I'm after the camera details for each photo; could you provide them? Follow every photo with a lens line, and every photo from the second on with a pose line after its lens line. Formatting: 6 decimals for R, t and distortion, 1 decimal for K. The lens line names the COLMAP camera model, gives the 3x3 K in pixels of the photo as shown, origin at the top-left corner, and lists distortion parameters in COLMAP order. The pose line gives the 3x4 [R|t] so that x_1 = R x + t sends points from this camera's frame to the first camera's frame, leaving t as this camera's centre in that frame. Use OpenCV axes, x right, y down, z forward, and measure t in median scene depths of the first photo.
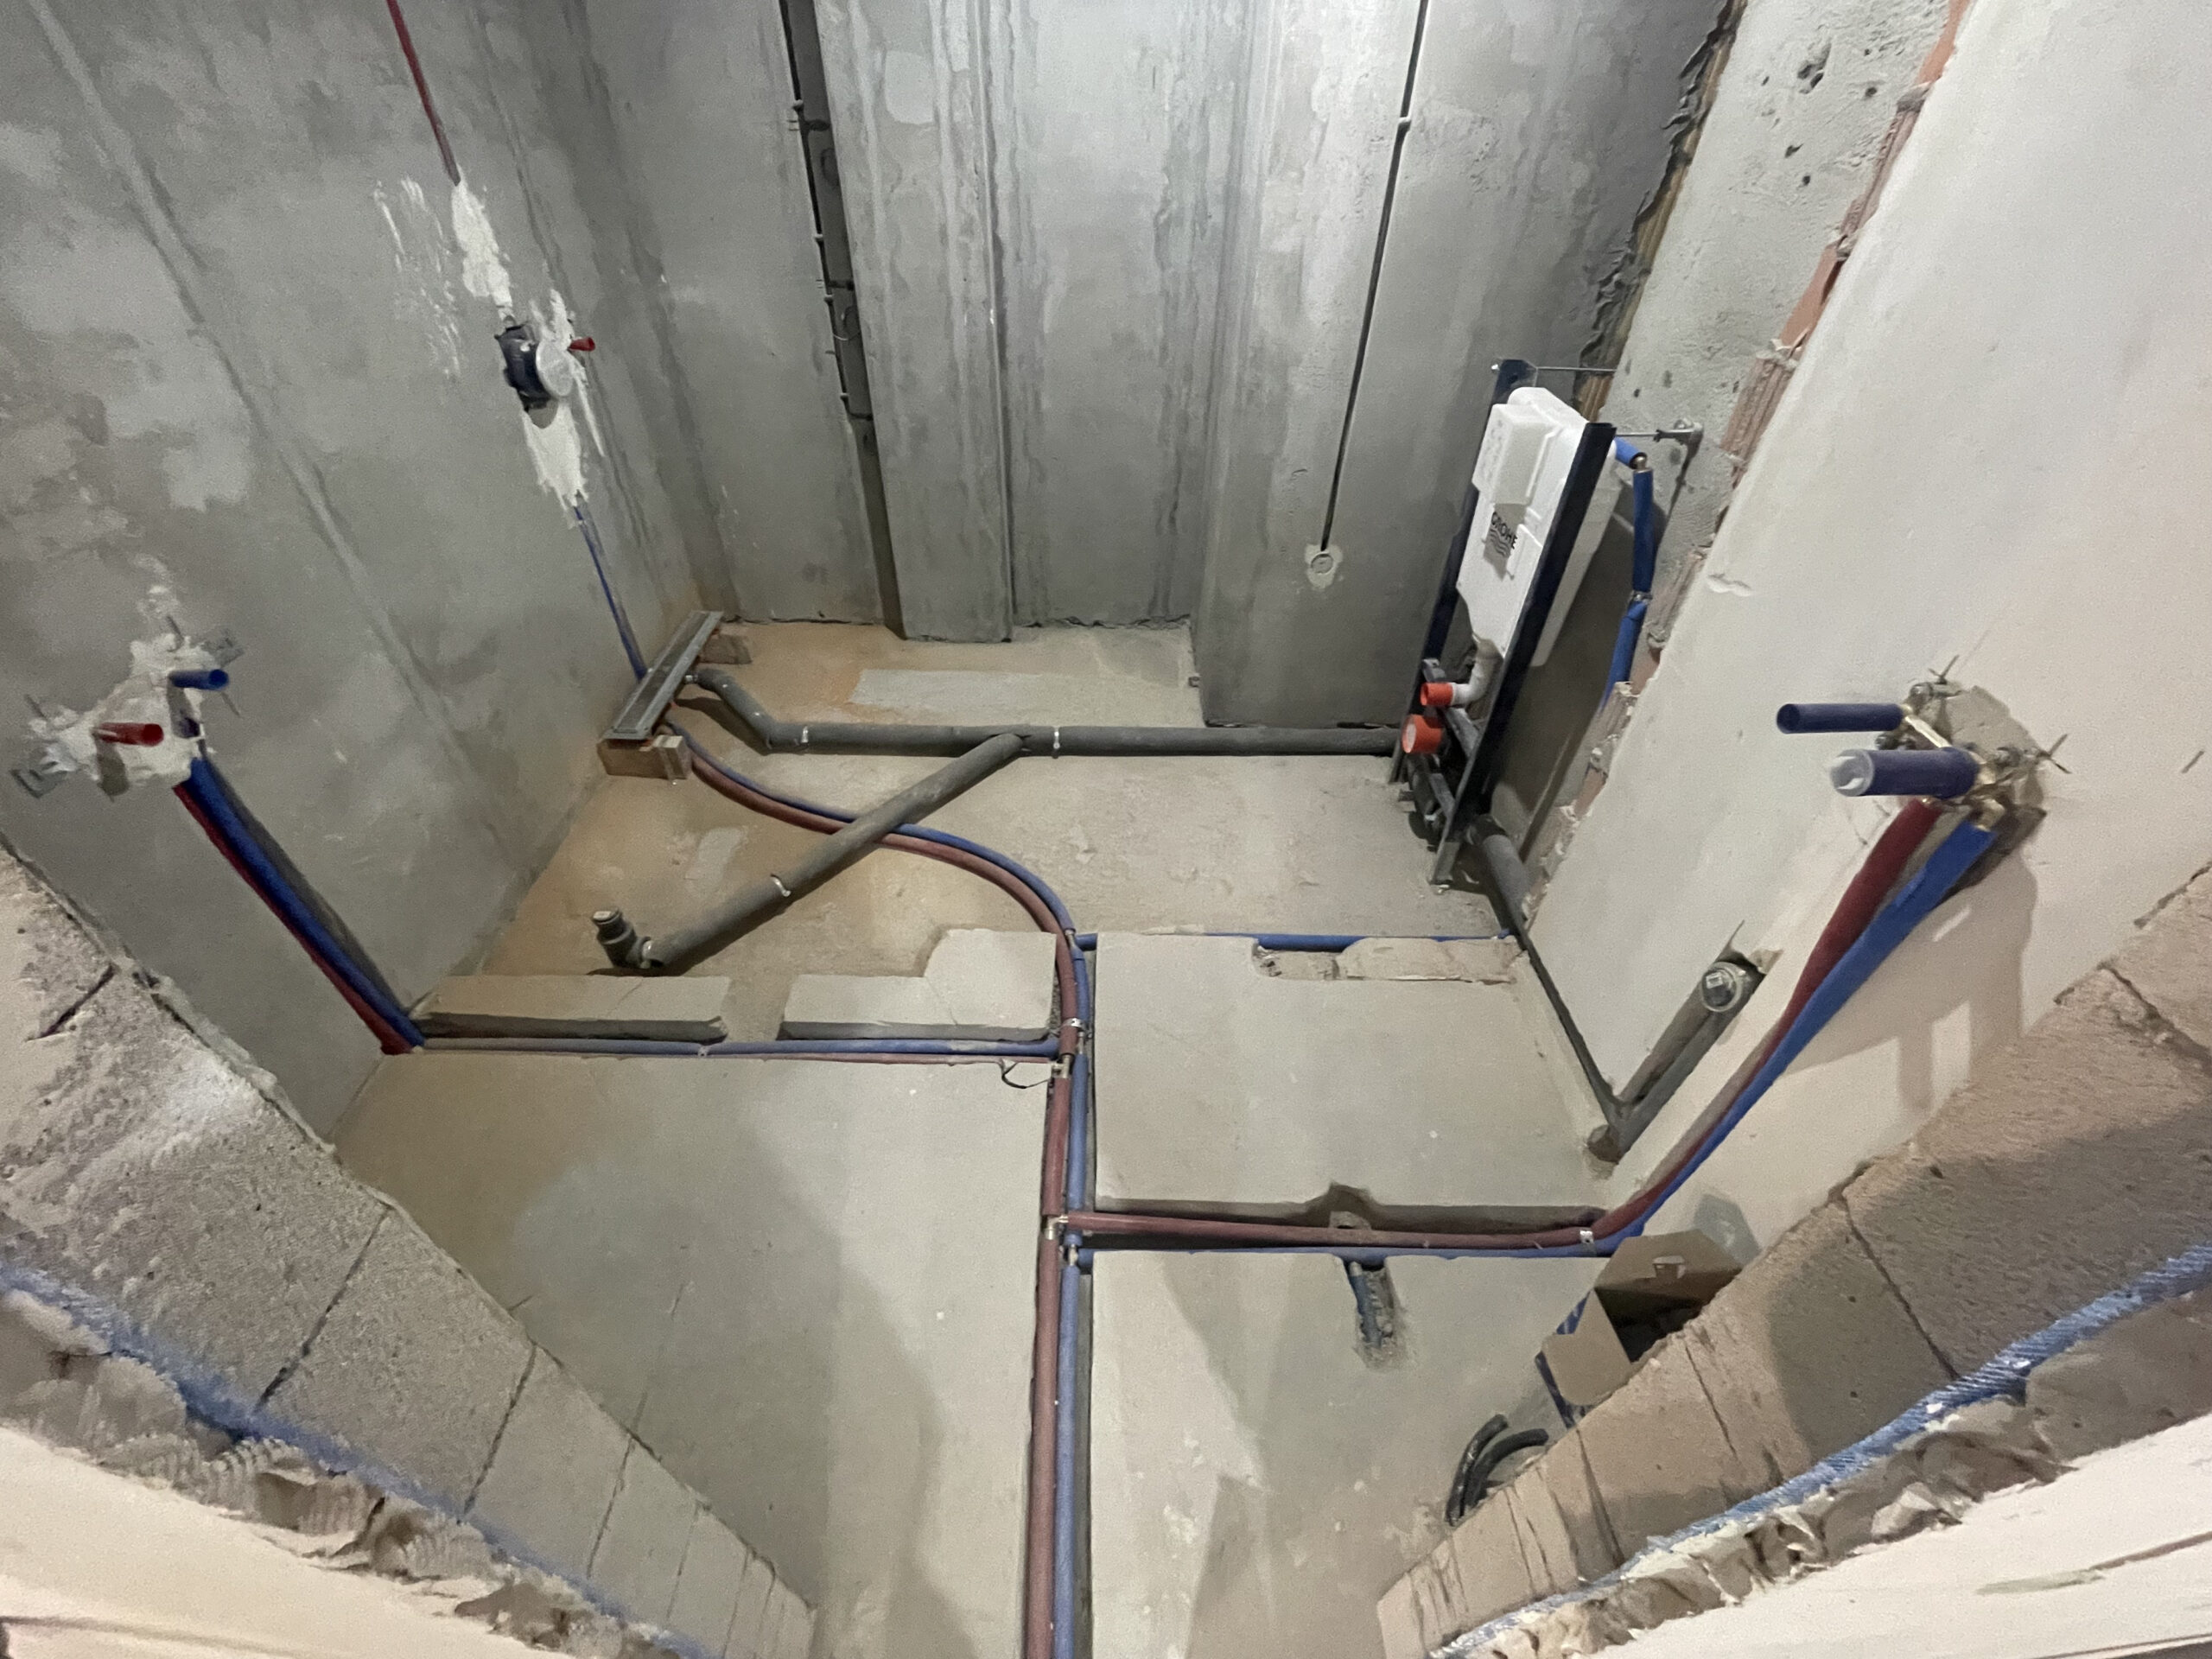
lens RADIAL K [[895.5, 0, 1104.3], [0, 895.5, 829.3], [0, 0, 1]] dist [-0.009348, 0.000243]
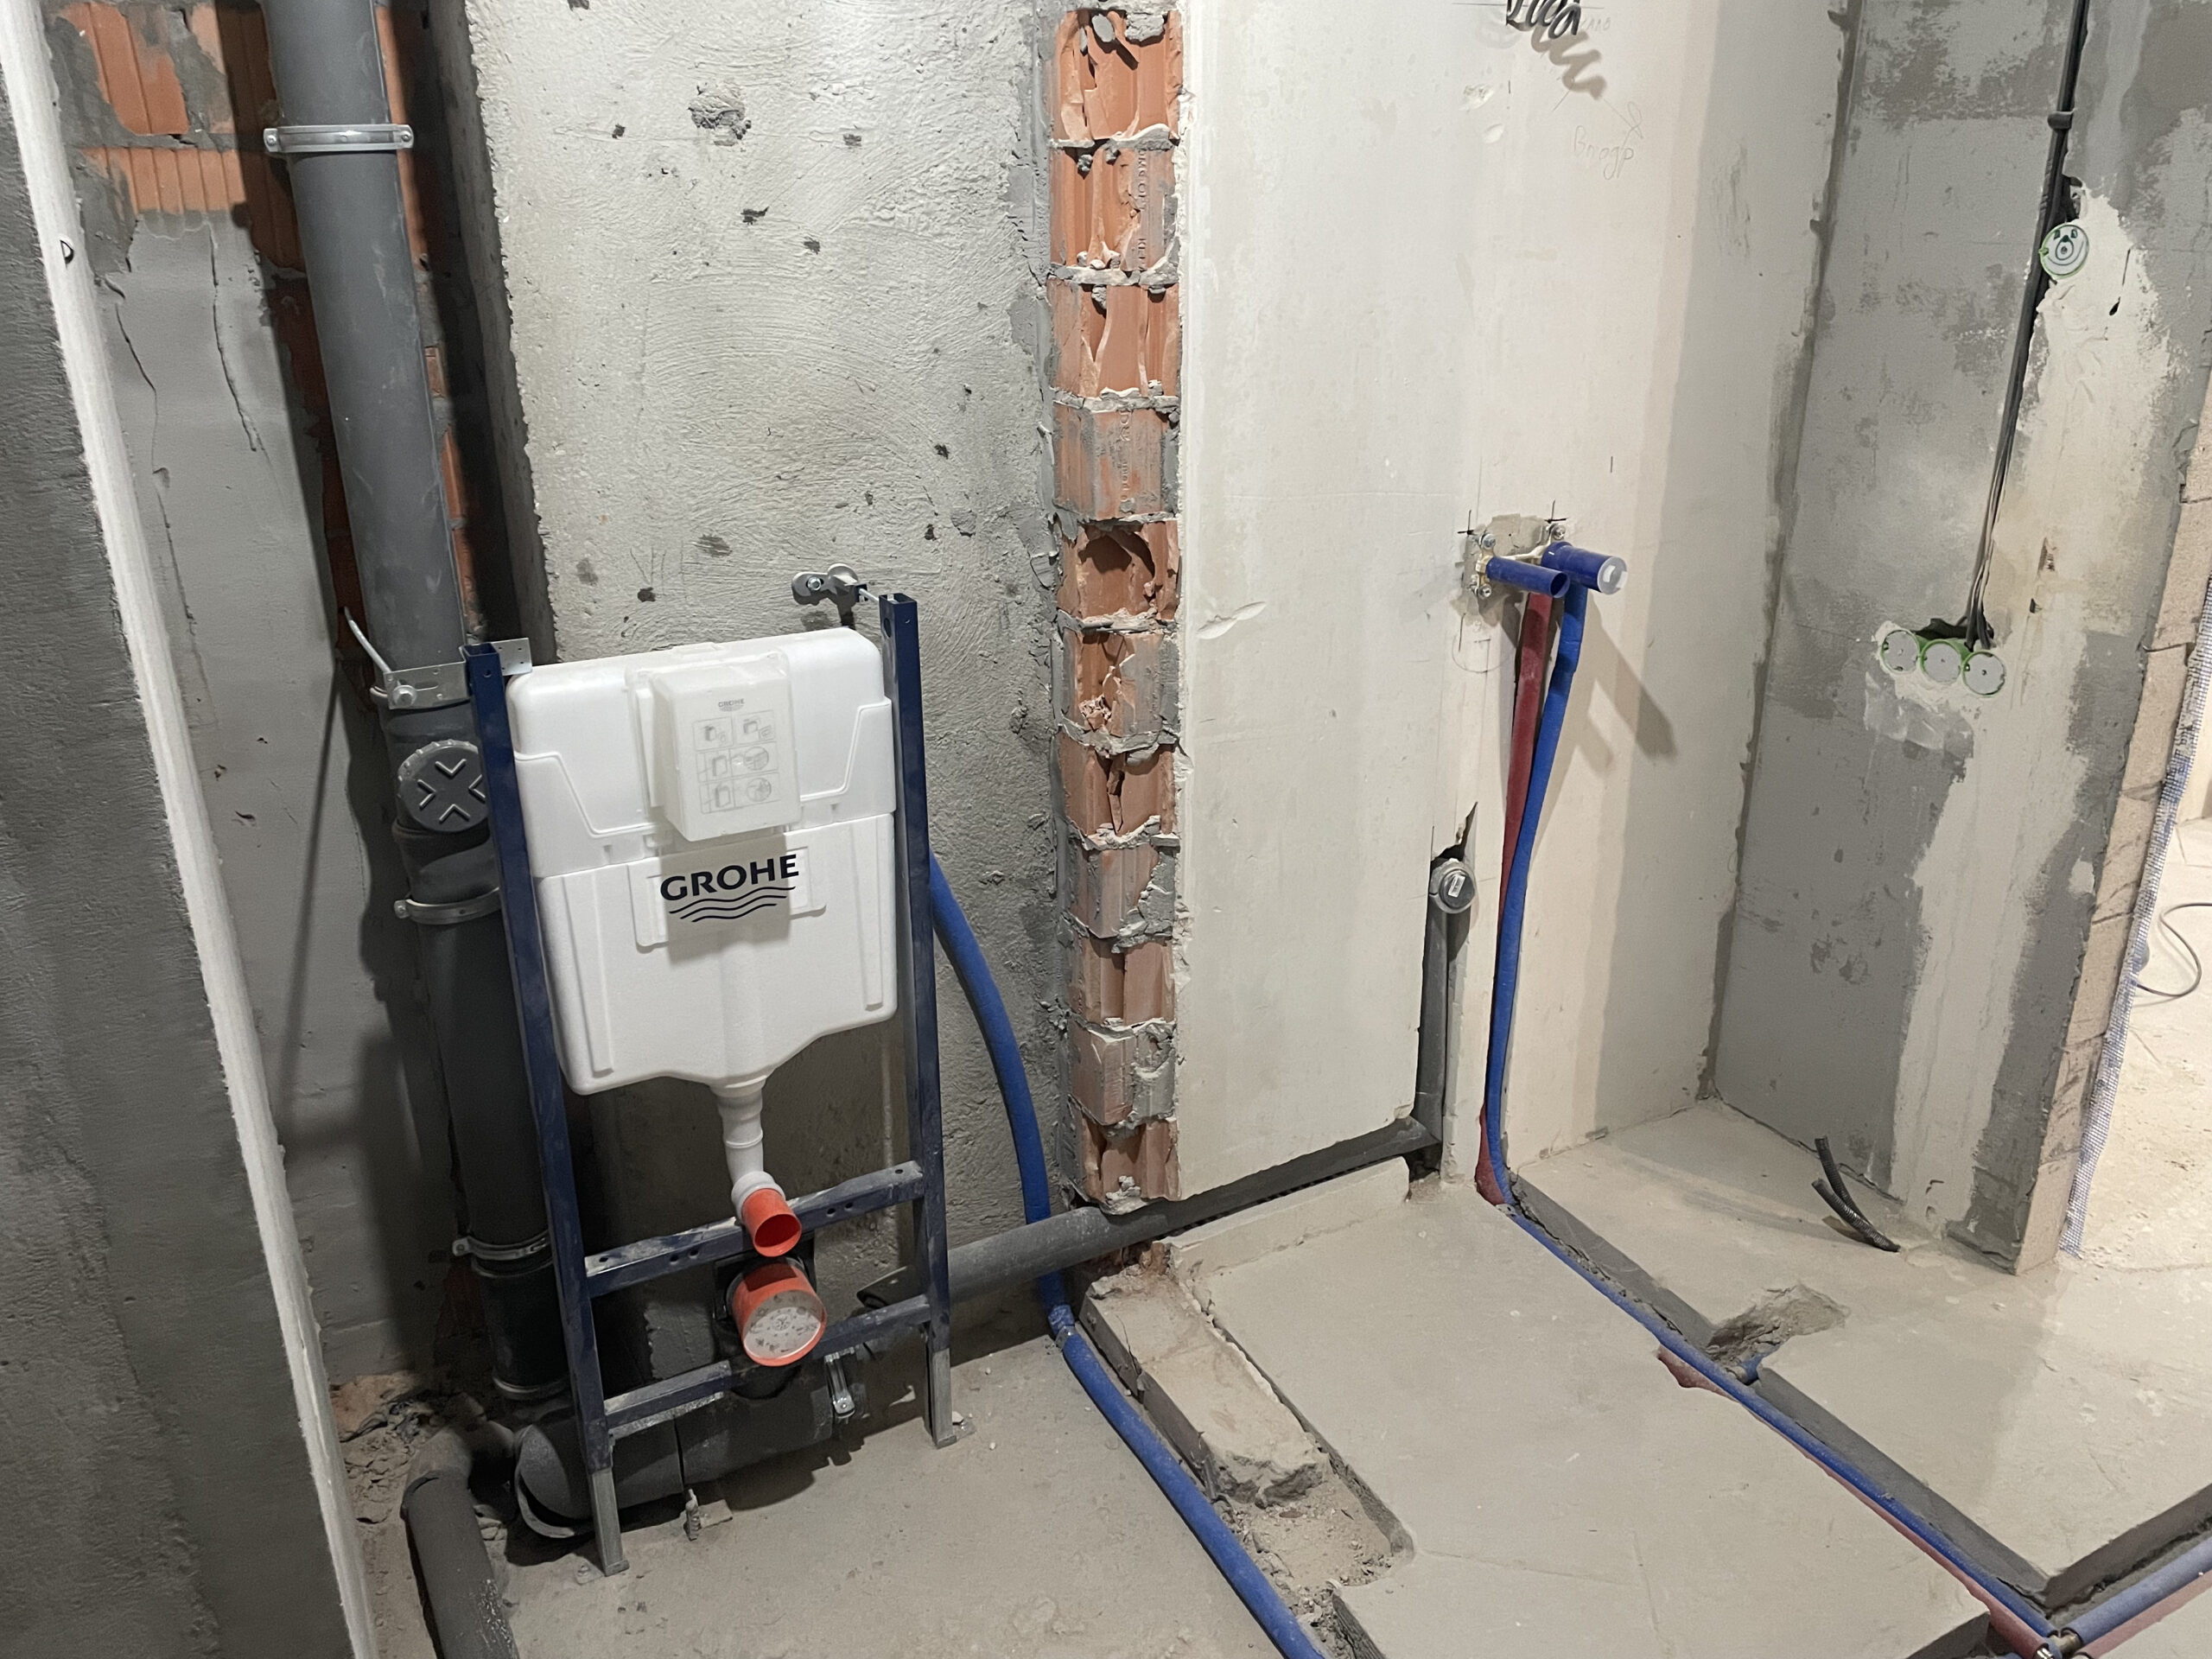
lens RADIAL K [[1671.5, 0, 1103.1], [0, 1671.5, 818.4], [0, 0, 1]] dist [0.089999, -0.110168]
pose [[-0.452789, -0.327352, 0.829351, -0.330817], [0.588880, 0.588628, 0.553839, -0.576815], [-0.669479, 0.739161, -0.073753, 0.687044]]
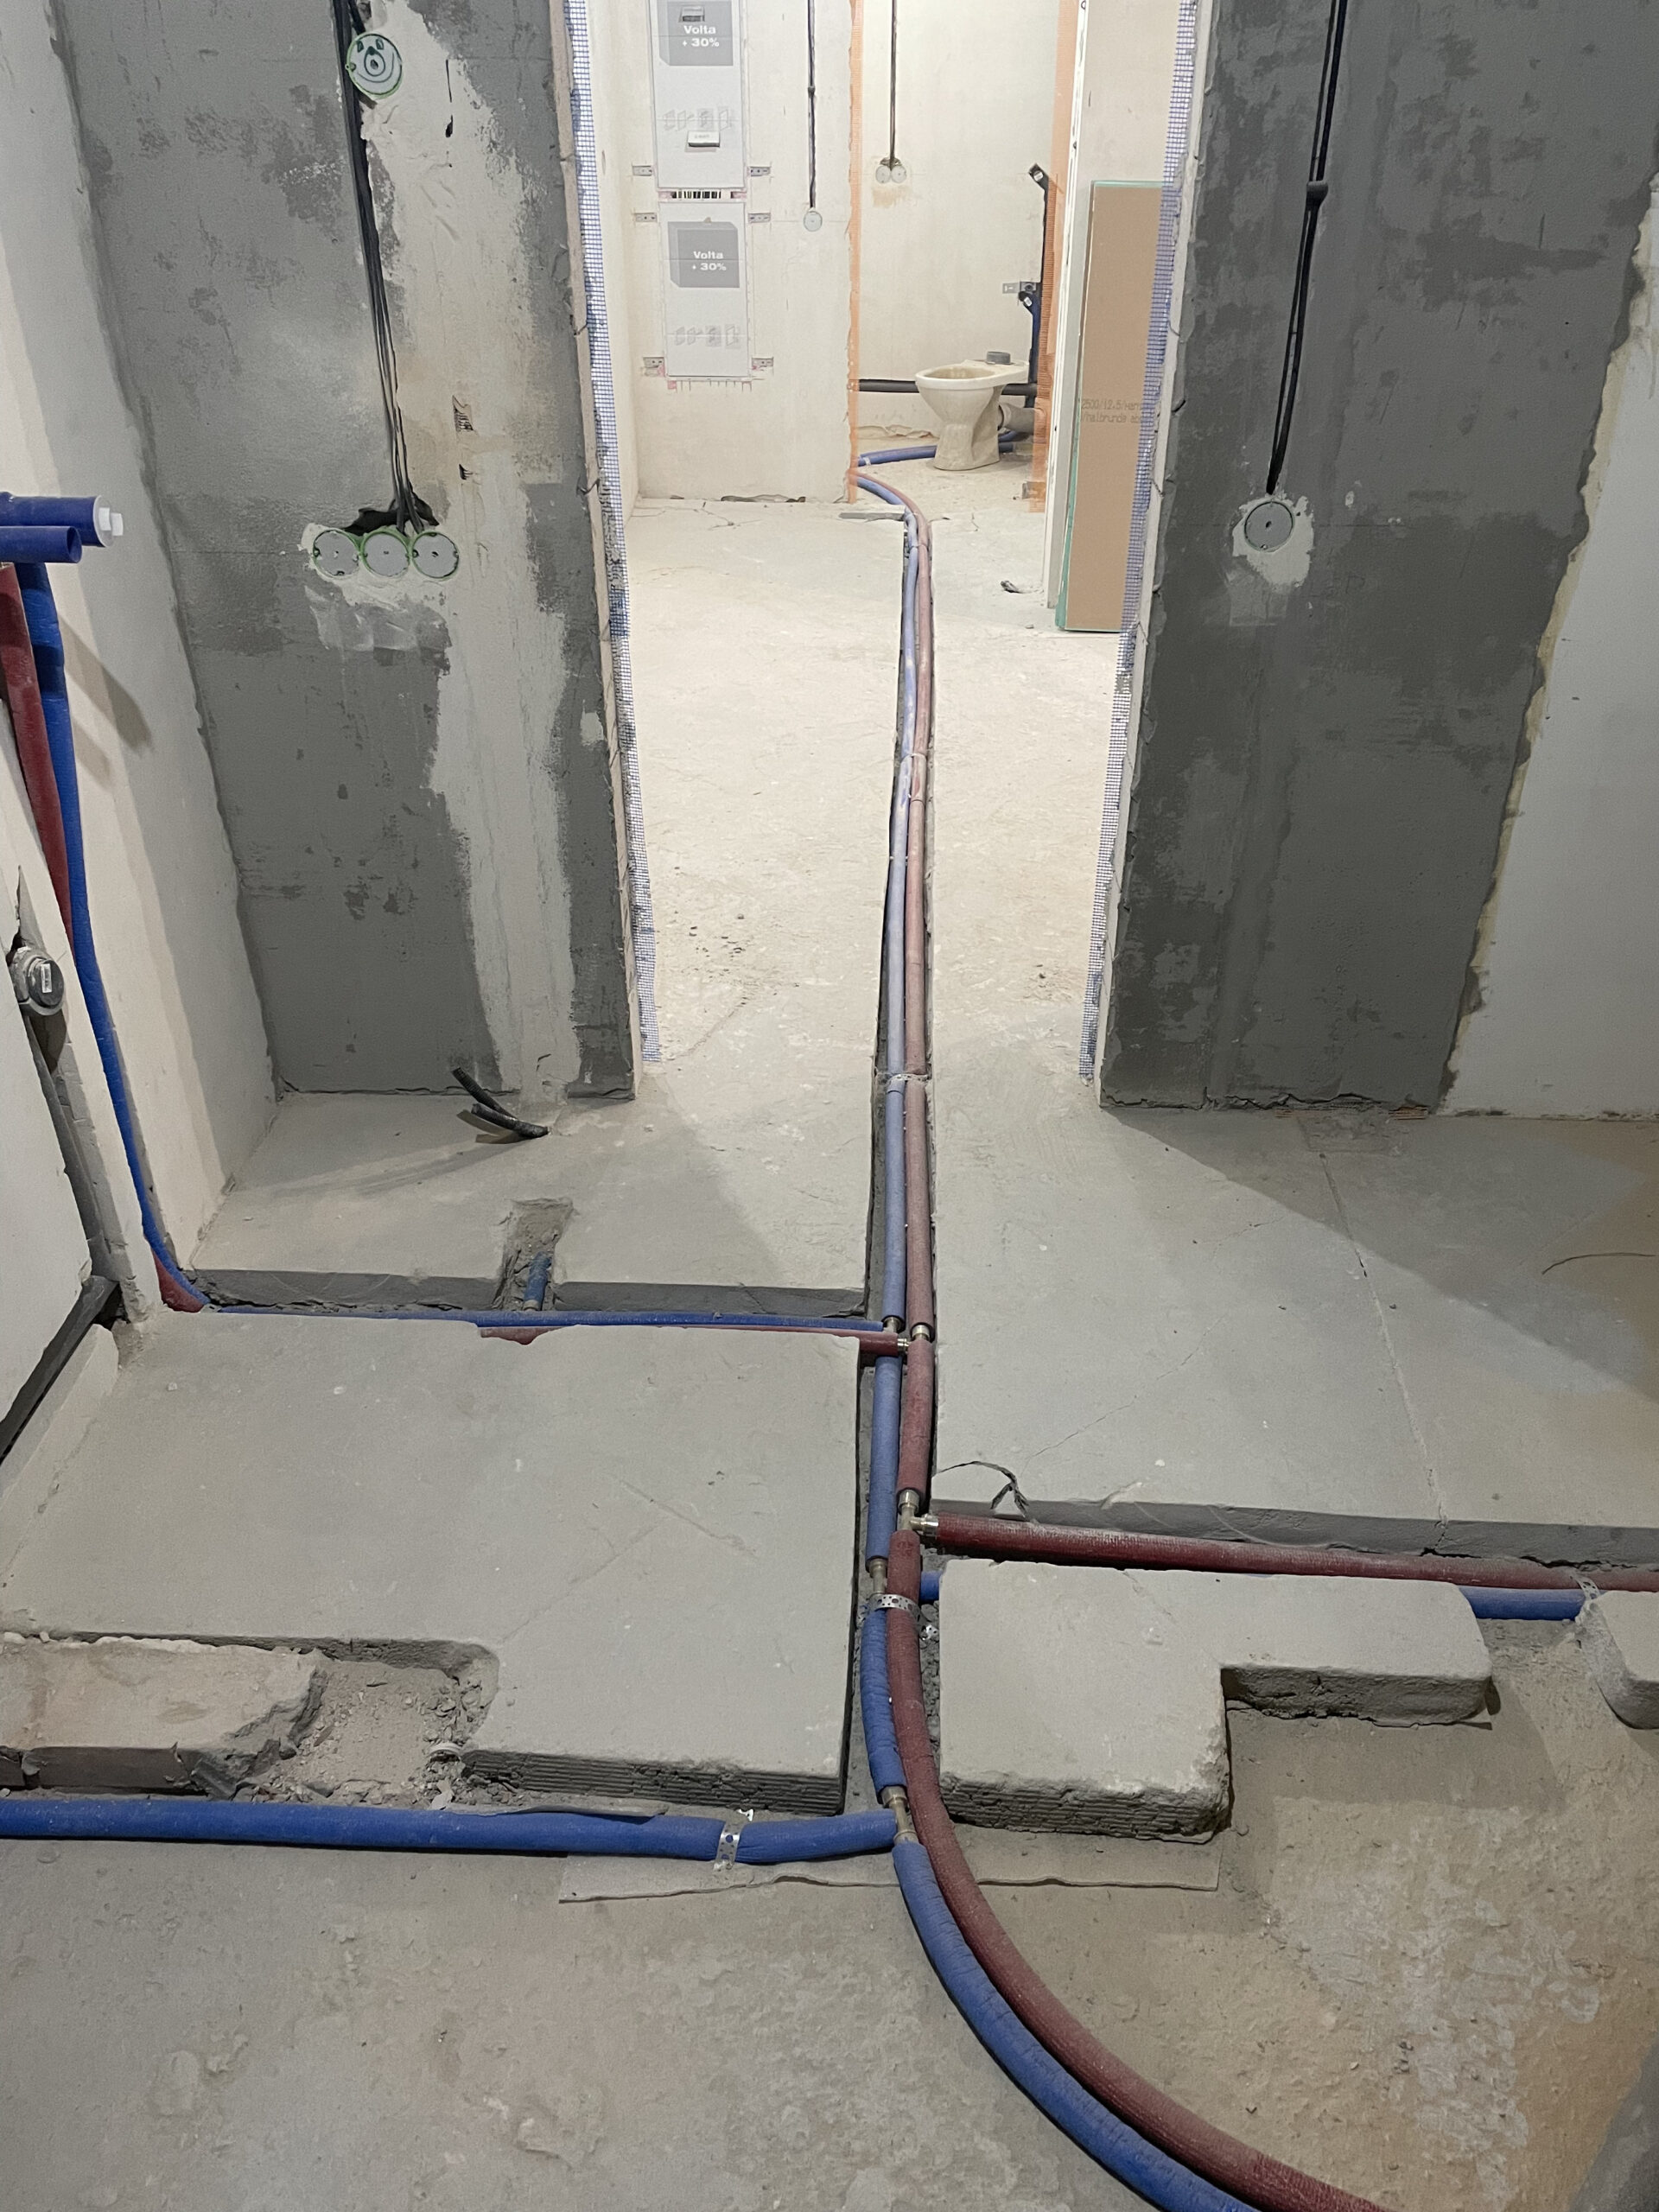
lens RADIAL K [[1671.5, 0, 826.6], [0, 1671.5, 1098.5], [0, 0, 1]] dist [0.089999, -0.110168]
pose [[-0.998697, -0.033777, 0.038243, -0.017676], [0.026749, 0.291670, 0.956145, -0.591837], [-0.043450, 0.955922, -0.290387, 0.760532]]
